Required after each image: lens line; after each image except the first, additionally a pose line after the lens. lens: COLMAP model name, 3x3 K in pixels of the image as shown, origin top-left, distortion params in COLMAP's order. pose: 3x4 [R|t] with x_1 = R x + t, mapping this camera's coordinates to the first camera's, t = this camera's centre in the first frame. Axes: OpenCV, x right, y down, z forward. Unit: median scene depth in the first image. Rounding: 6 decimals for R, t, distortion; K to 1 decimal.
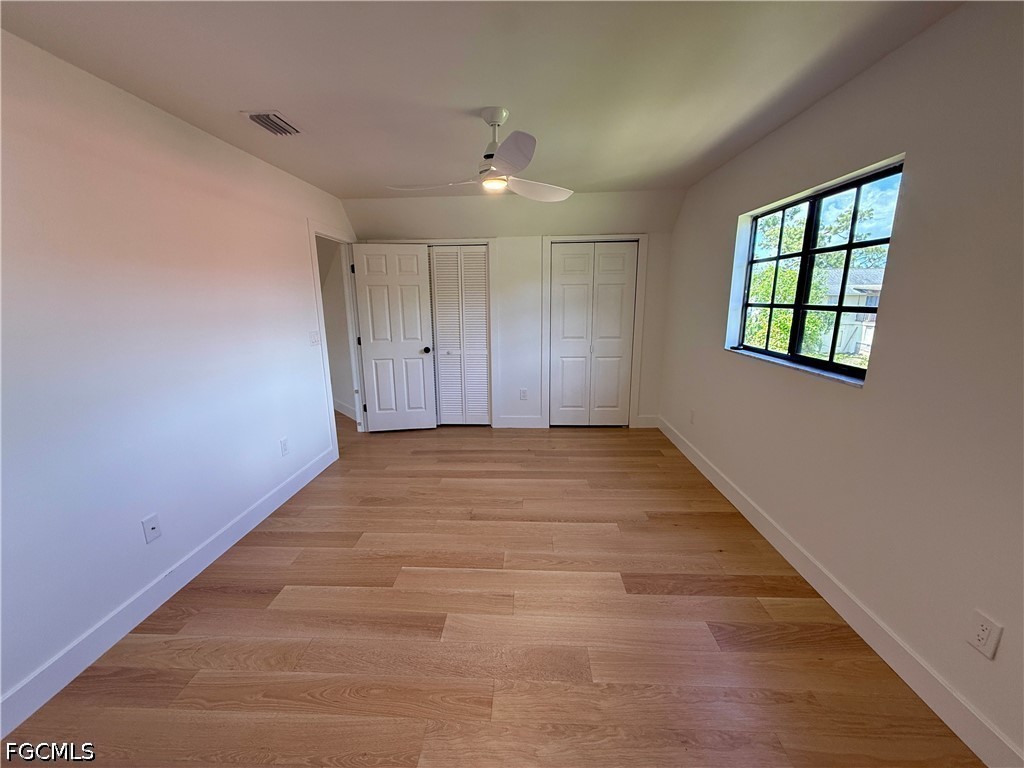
lens RADIAL K [[409.4, 0, 510.3], [0, 409.4, 388.0], [0, 0, 1]] dist [0.001715, -0.000023]
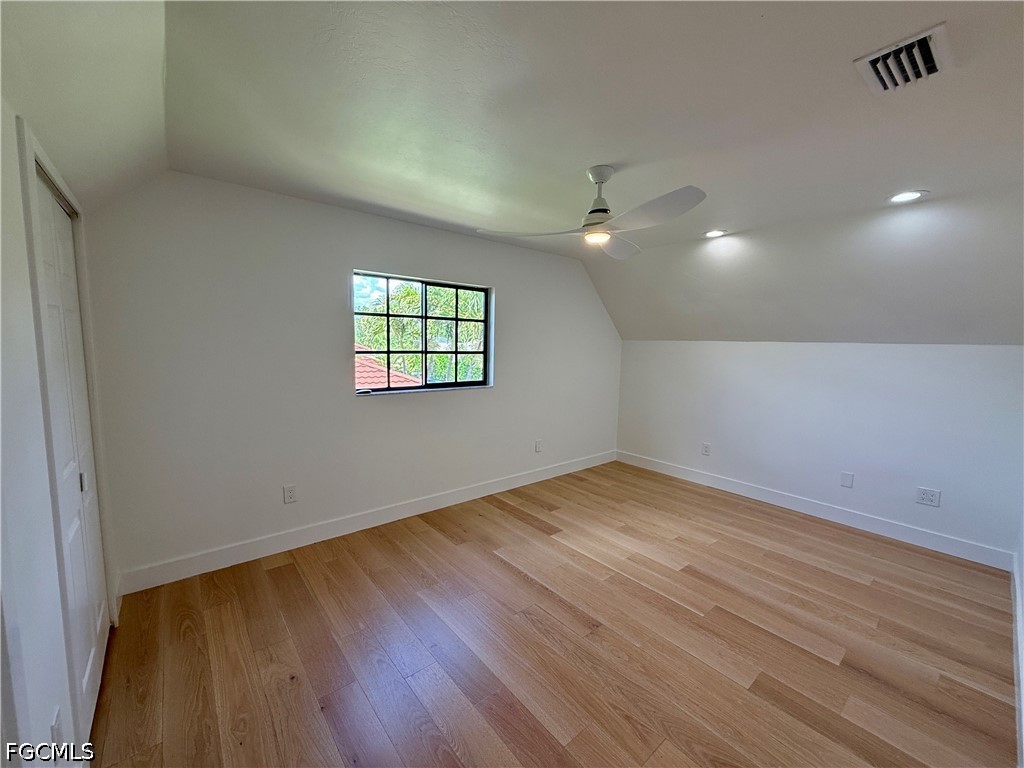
lens RADIAL K [[409.4, 0, 511.1], [0, 409.4, 382.1], [0, 0, 1]] dist [0.001715, -0.000023]
pose [[-0.675084, -0.078117, 0.733593, -0.596812], [0.145135, 0.960883, 0.235880, -0.389238], [-0.723324, 0.265709, -0.637339, 1.709663]]
